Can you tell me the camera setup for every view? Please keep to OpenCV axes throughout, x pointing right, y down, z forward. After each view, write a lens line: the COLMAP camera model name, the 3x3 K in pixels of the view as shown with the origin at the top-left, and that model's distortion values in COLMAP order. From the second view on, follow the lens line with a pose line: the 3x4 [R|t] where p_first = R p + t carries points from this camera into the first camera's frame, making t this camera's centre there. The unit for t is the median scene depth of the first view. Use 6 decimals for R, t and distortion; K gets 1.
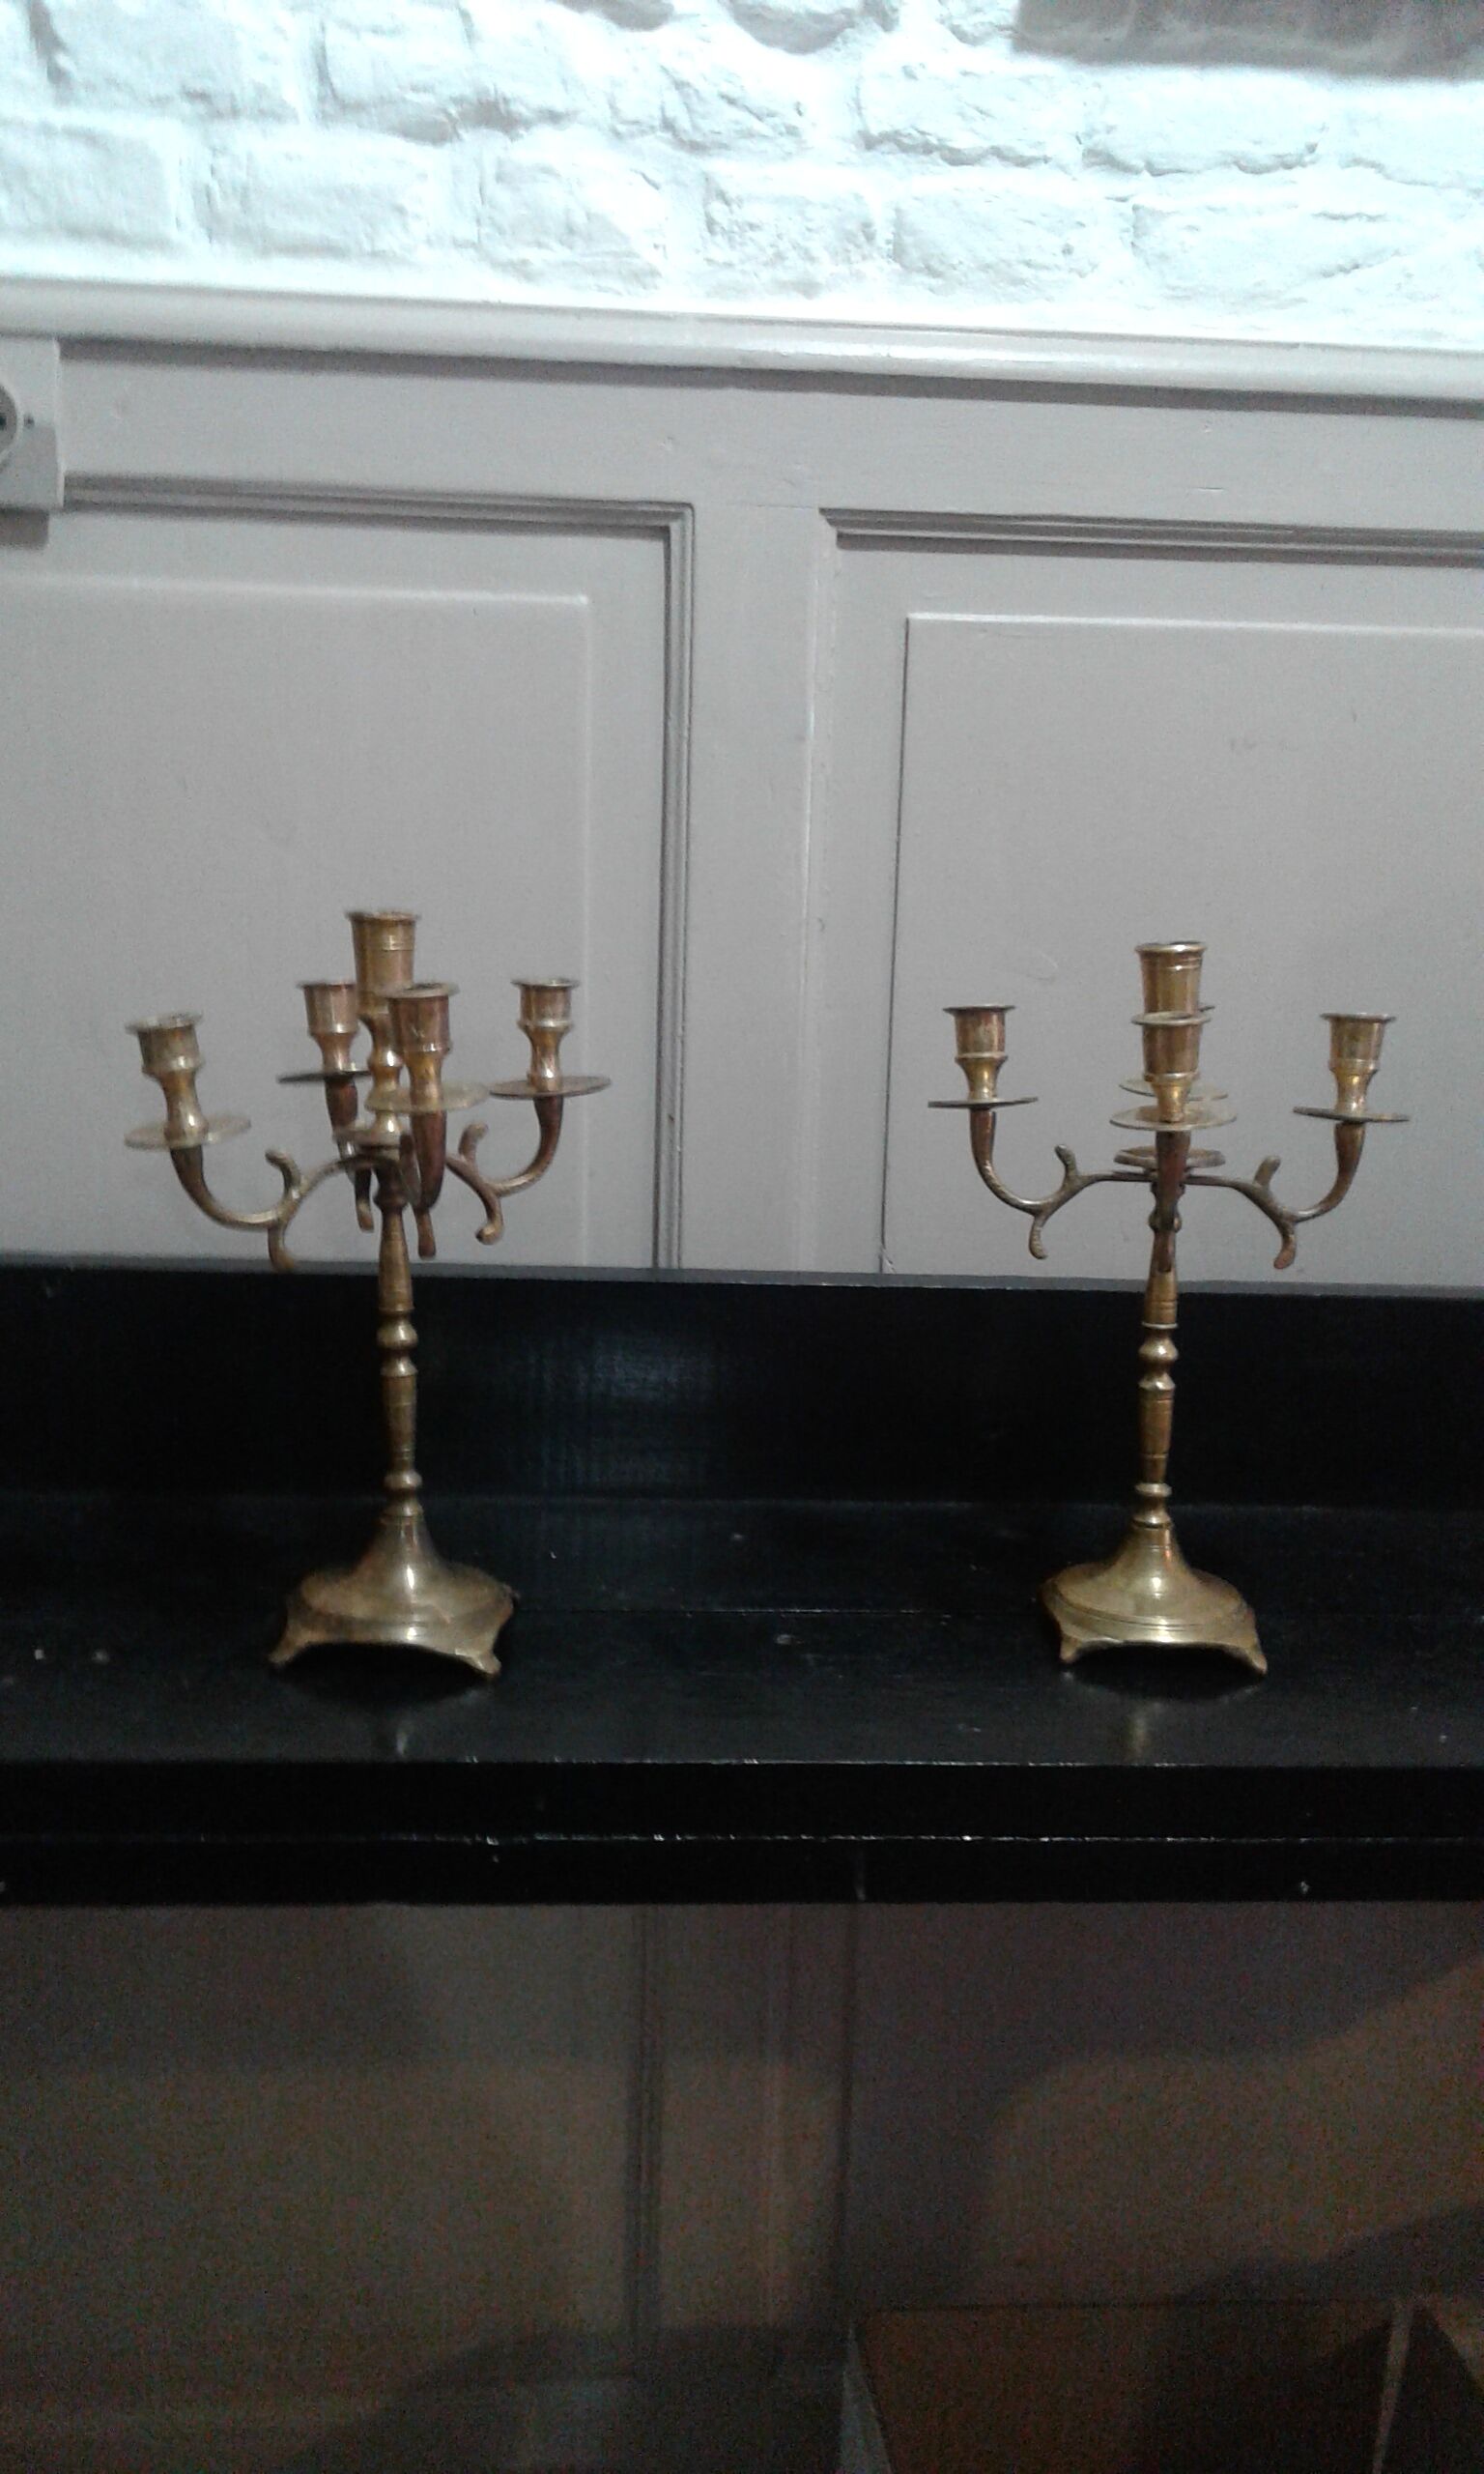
lens RADIAL K [[2325.7, 0, 725.9], [0, 2325.7, 1242.0], [0, 0, 1]] dist [0.025710, 0.000000]
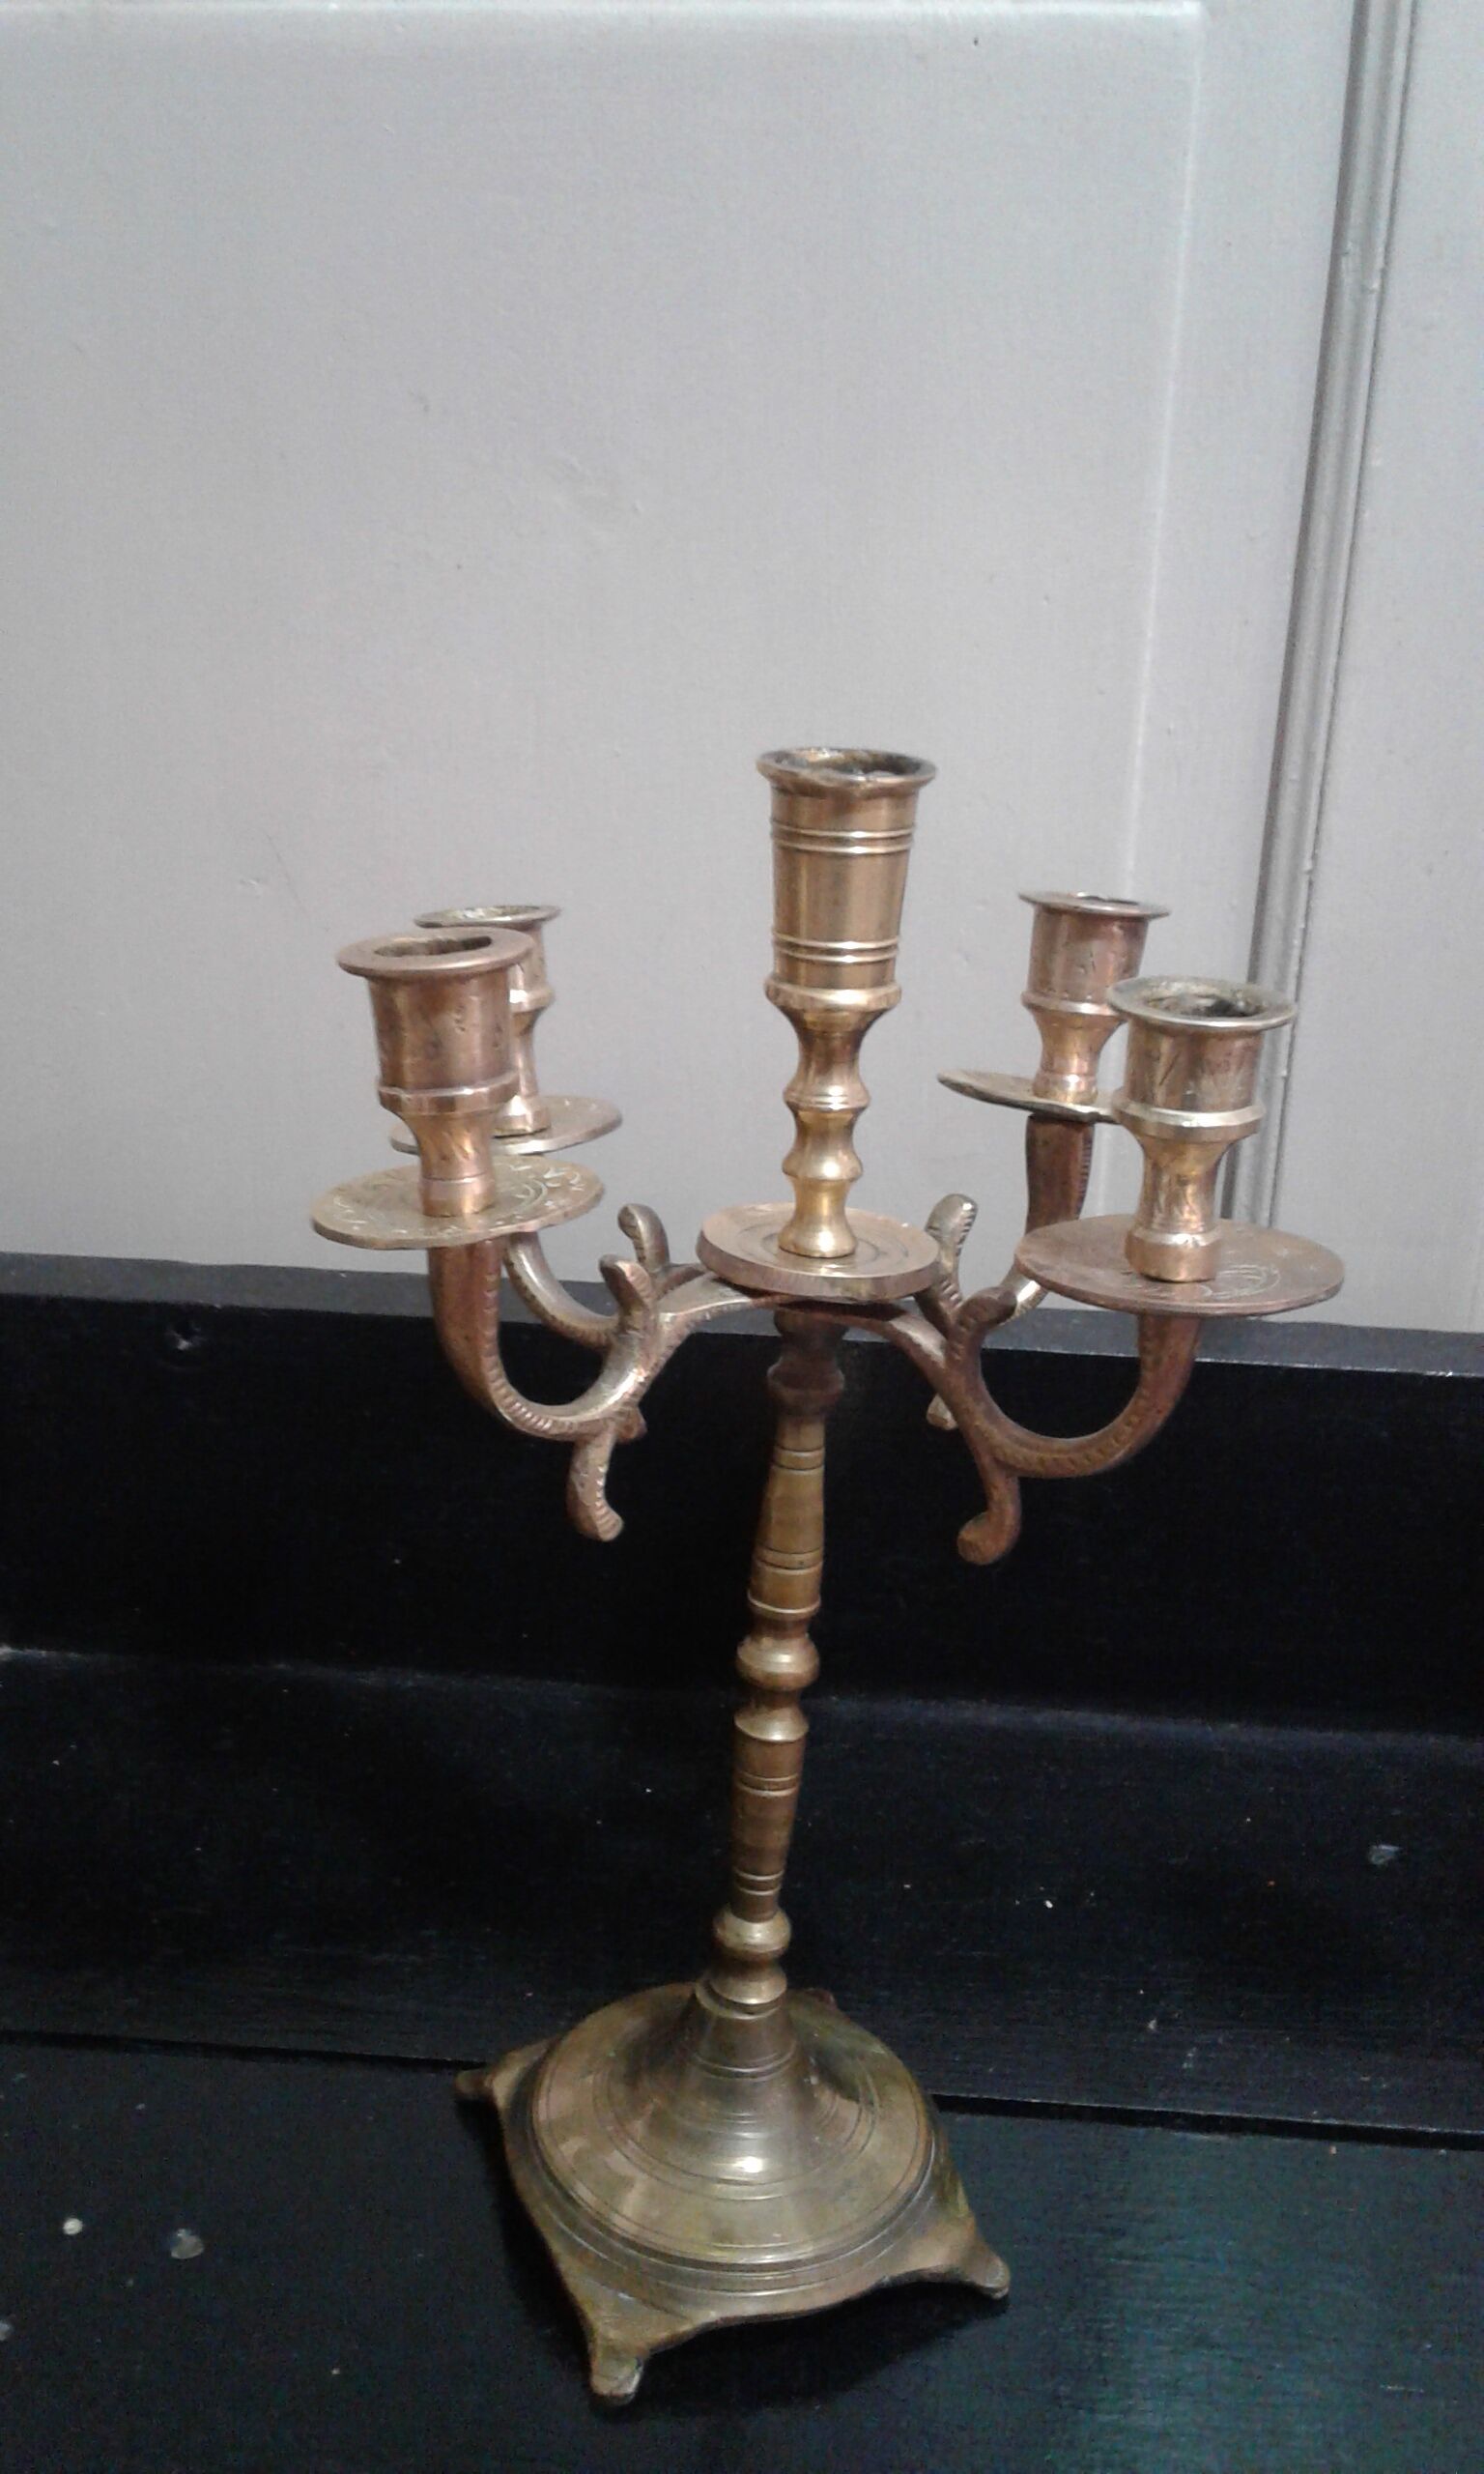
lens RADIAL K [[2325.7, 0, 703.6], [0, 2325.7, 1256.3], [0, 0, 1]] dist [0.025710, 0.000000]
pose [[0.984694, 0.054916, -0.165414, -0.066374], [-0.021251, 0.979813, 0.198785, -0.109368], [0.172991, -0.192227, 0.965983, 0.443005]]
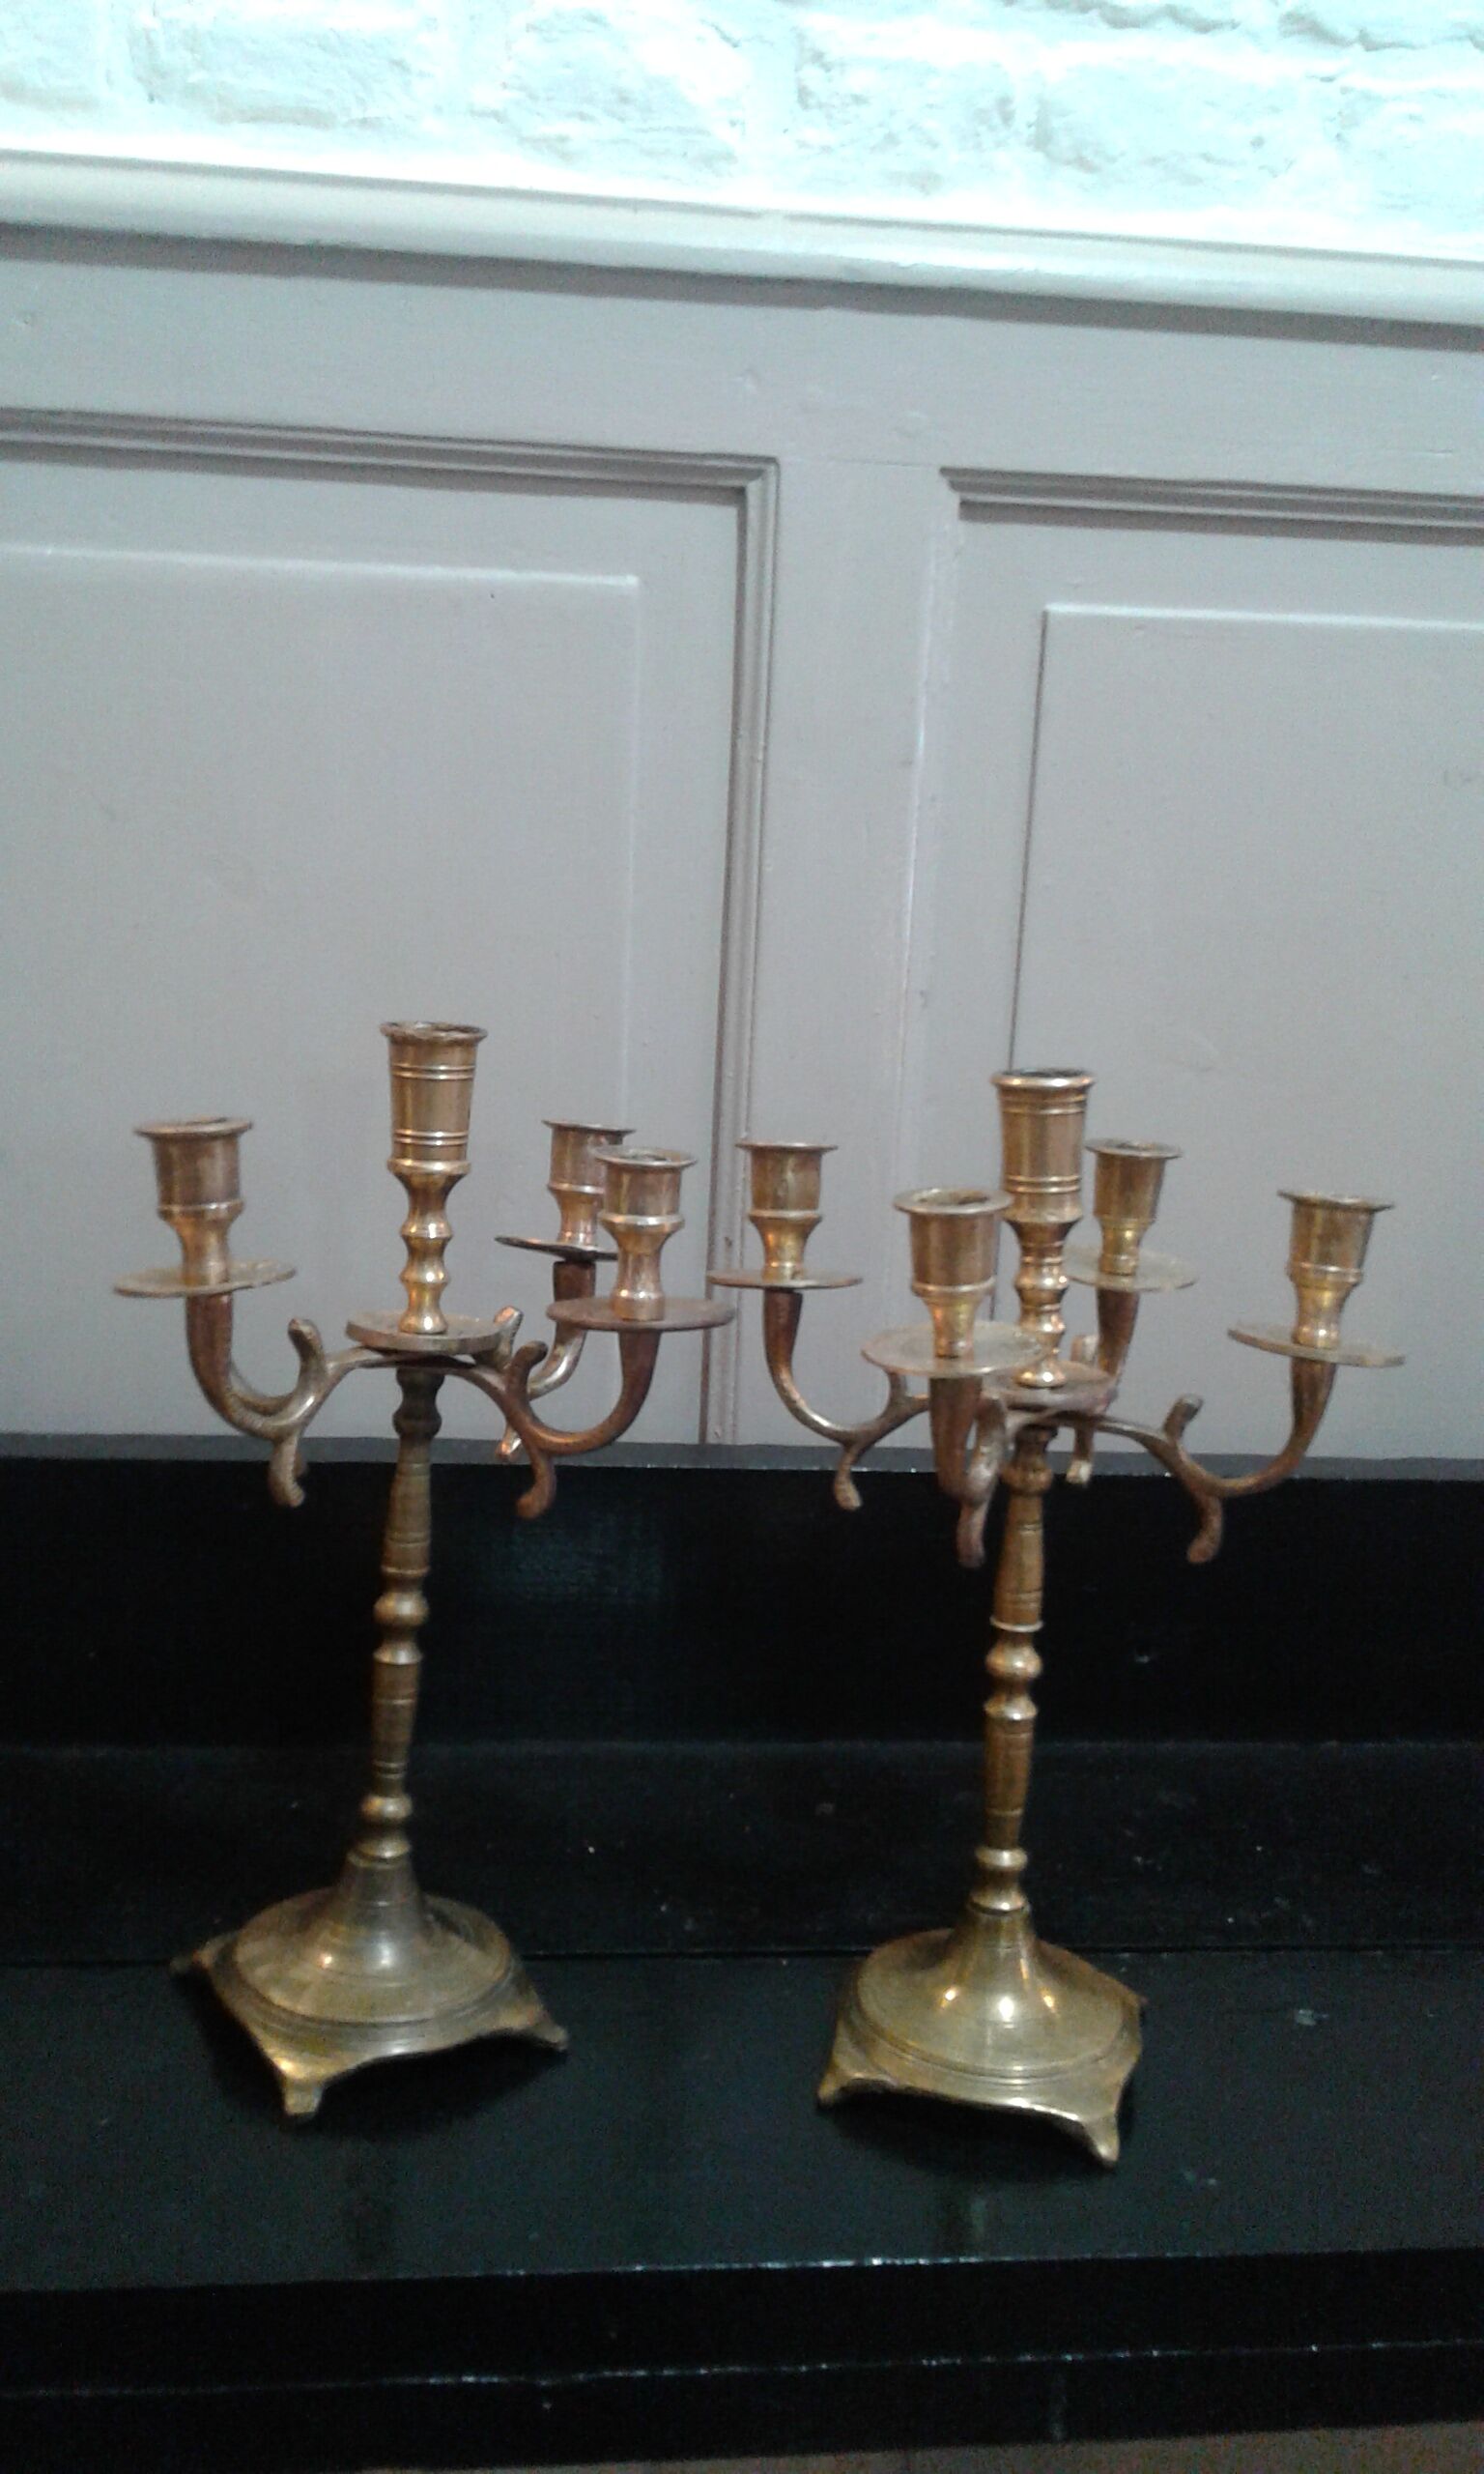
lens RADIAL K [[2325.7, 0, 710.4], [0, 2325.7, 1213.1], [0, 0, 1]] dist [0.025710, 0.000000]
pose [[0.999527, 0.011316, 0.028595, -0.055048], [-0.011569, 0.999895, 0.008686, -0.072876], [-0.028494, -0.009013, 0.999553, 0.225262]]
